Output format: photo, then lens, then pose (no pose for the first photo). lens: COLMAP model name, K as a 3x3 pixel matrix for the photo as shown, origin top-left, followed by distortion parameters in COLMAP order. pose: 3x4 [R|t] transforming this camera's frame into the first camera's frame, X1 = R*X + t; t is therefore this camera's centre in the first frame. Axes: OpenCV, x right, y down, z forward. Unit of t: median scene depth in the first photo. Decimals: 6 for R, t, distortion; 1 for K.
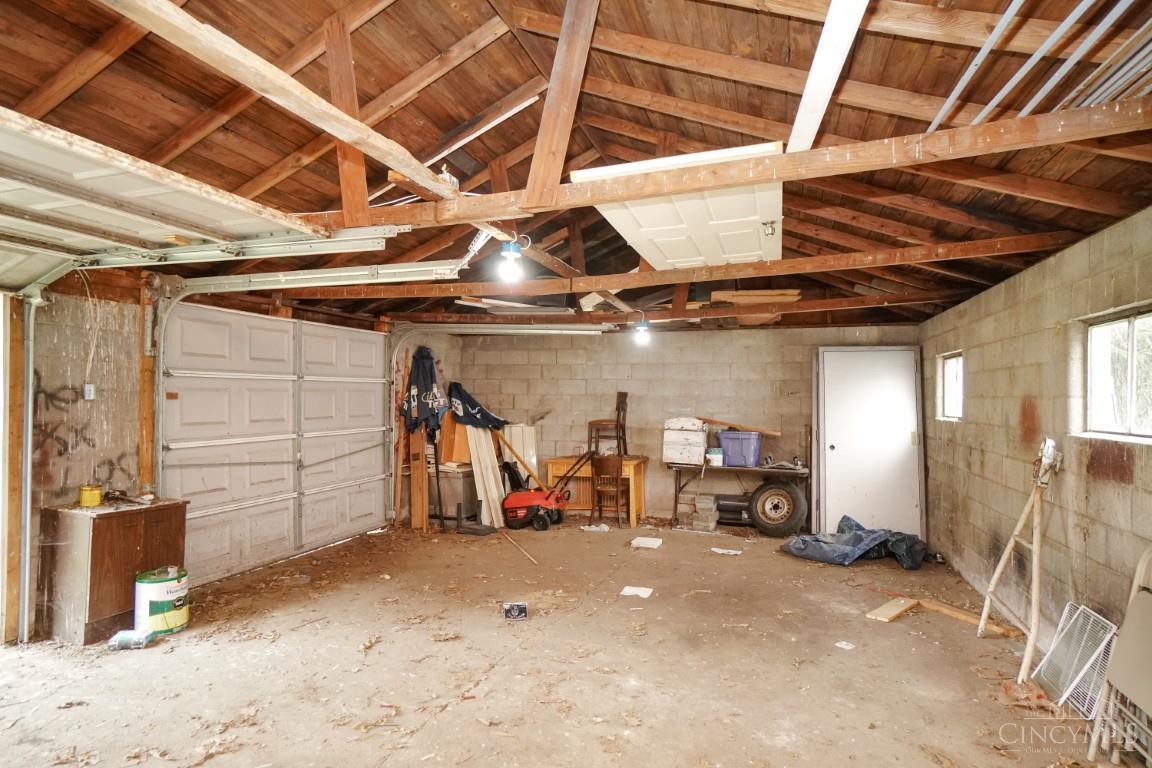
lens RADIAL K [[623.3, 0, 567.5], [0, 623.3, 389.7], [0, 0, 1]] dist [-0.003443, 0.000641]
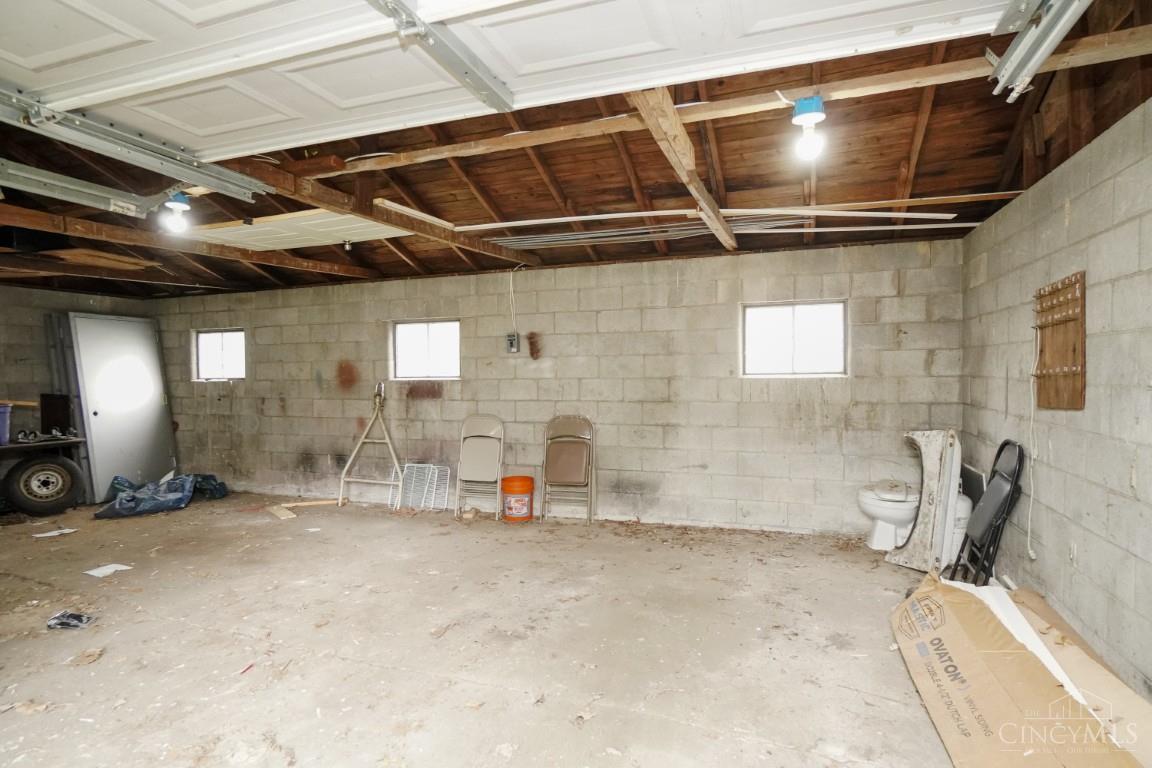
lens RADIAL K [[623.3, 0, 569.2], [0, 623.3, 378.9], [0, 0, 1]] dist [-0.003443, 0.000641]
pose [[0.015160, -0.021760, 0.999648, -0.885612], [-0.001139, 0.999762, 0.021780, 0.021425], [-0.999884, -0.001469, 0.015132, 0.336152]]
